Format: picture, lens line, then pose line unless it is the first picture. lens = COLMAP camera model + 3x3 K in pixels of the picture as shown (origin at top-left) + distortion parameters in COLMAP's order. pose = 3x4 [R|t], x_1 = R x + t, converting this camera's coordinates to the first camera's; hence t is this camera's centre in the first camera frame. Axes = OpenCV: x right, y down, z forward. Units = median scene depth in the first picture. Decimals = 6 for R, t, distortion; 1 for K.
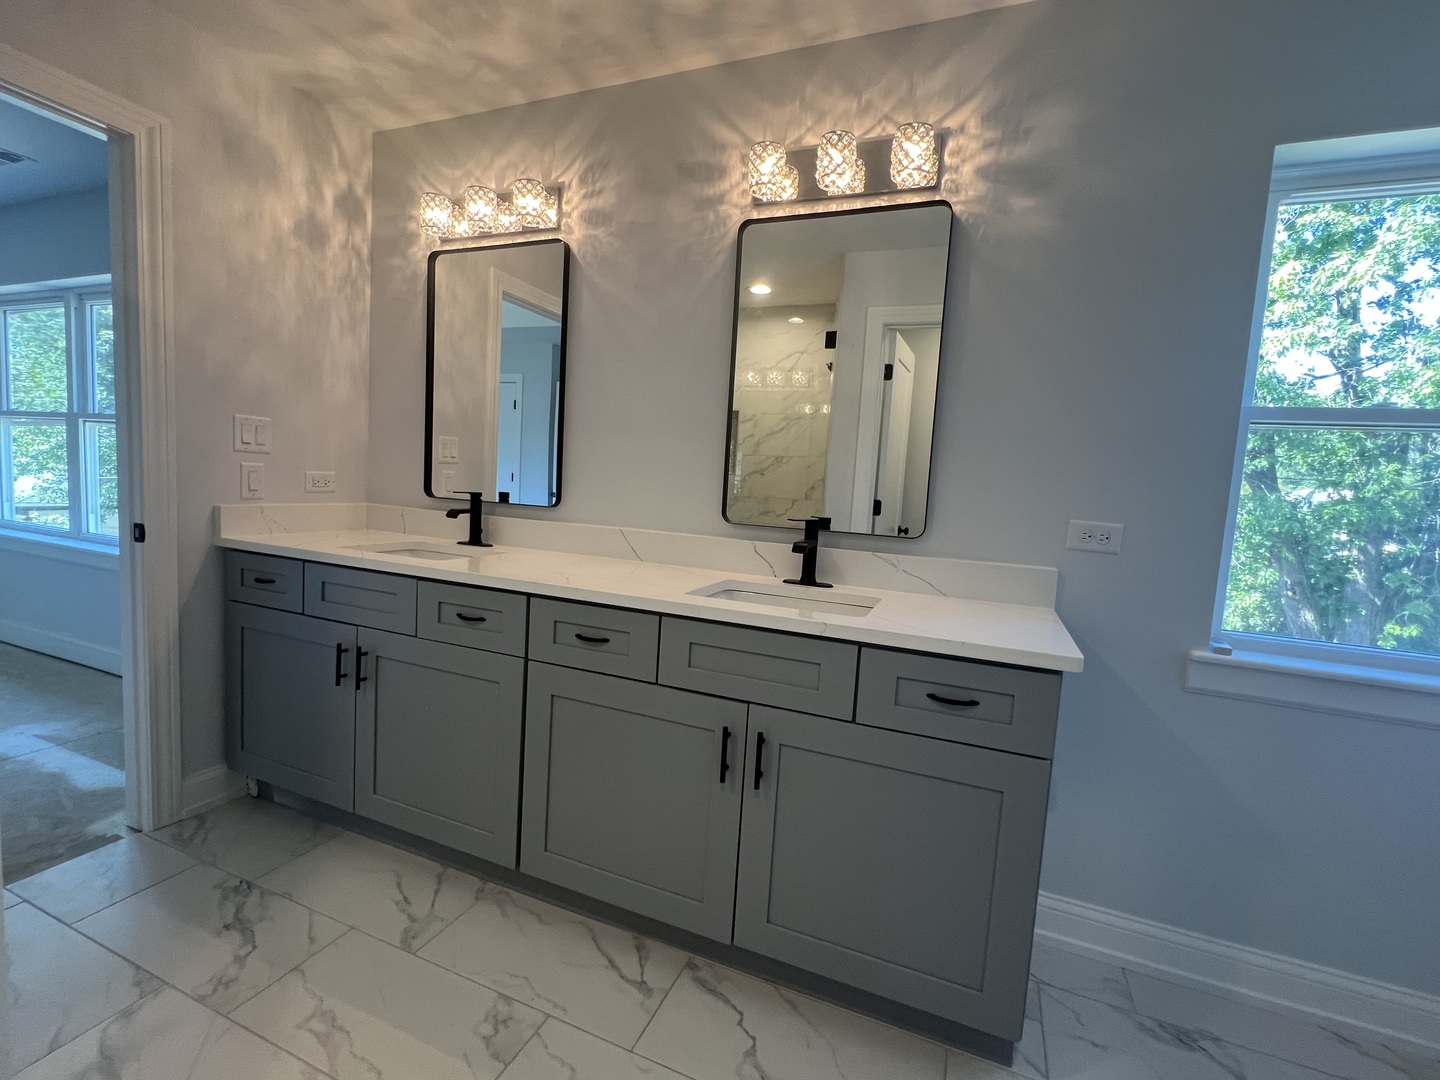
lens RADIAL K [[650.4, 0, 713.4], [0, 650.4, 537.6], [0, 0, 1]] dist [-0.000910, 0.000484]
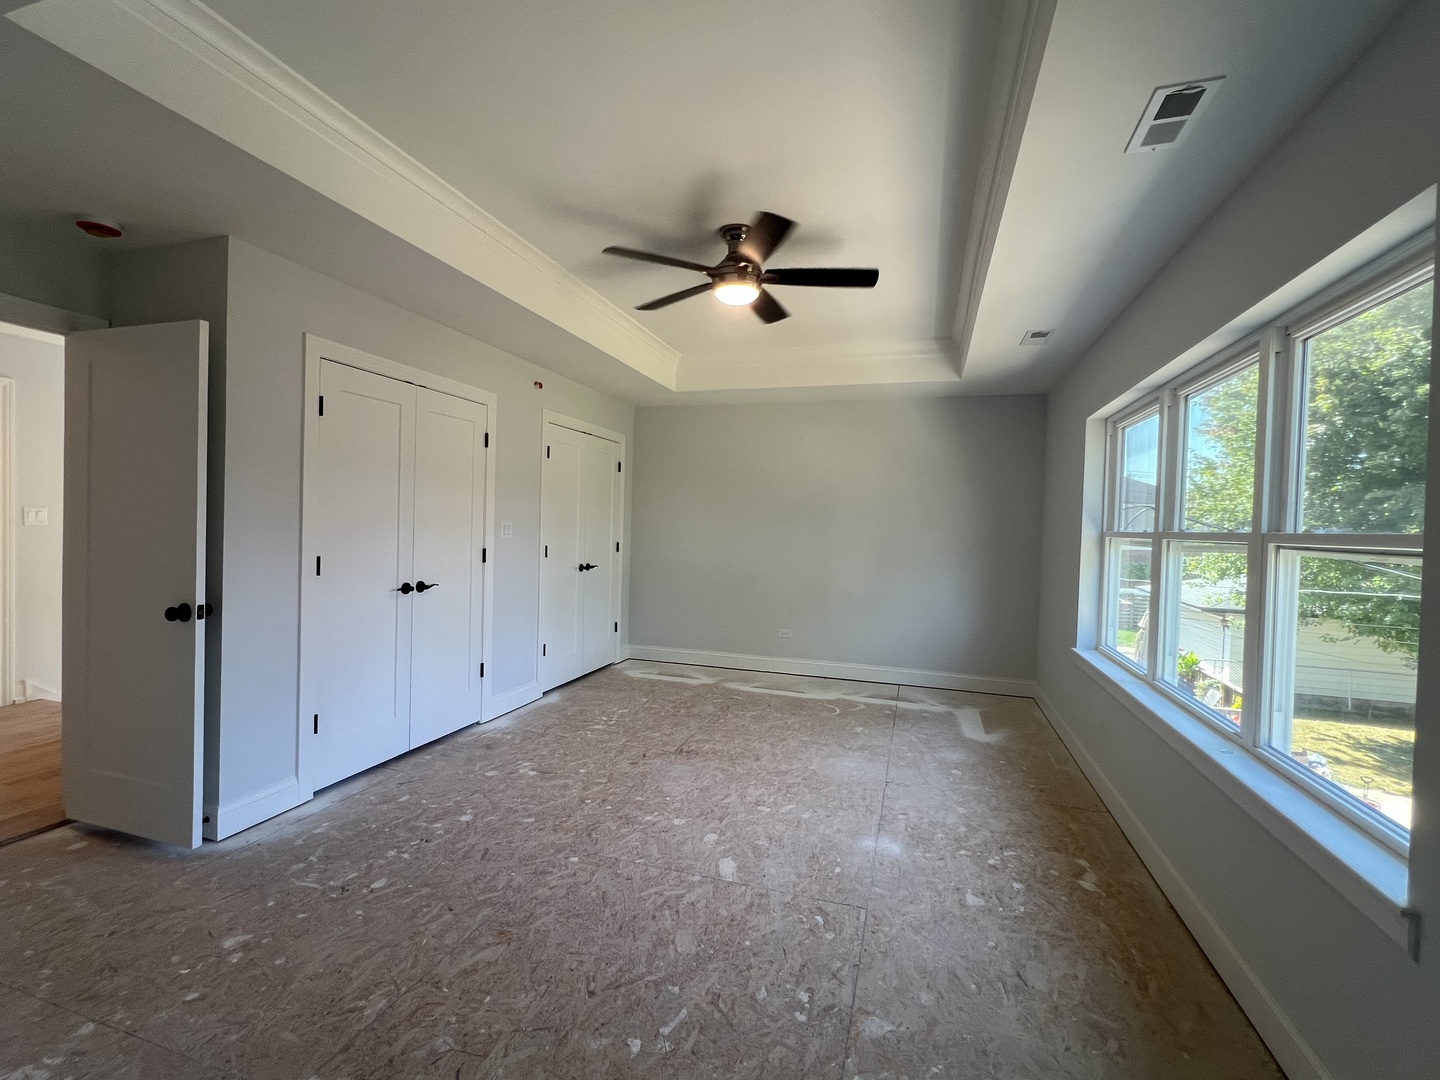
lens RADIAL K [[650.4, 0, 713.4], [0, 650.4, 537.6], [0, 0, 1]] dist [-0.000910, 0.000484]
pose [[0.087720, -0.035421, -0.995515, -0.428774], [-0.113163, 0.992544, -0.045286, -0.101070], [0.989697, 0.116628, 0.083058, 0.446743]]
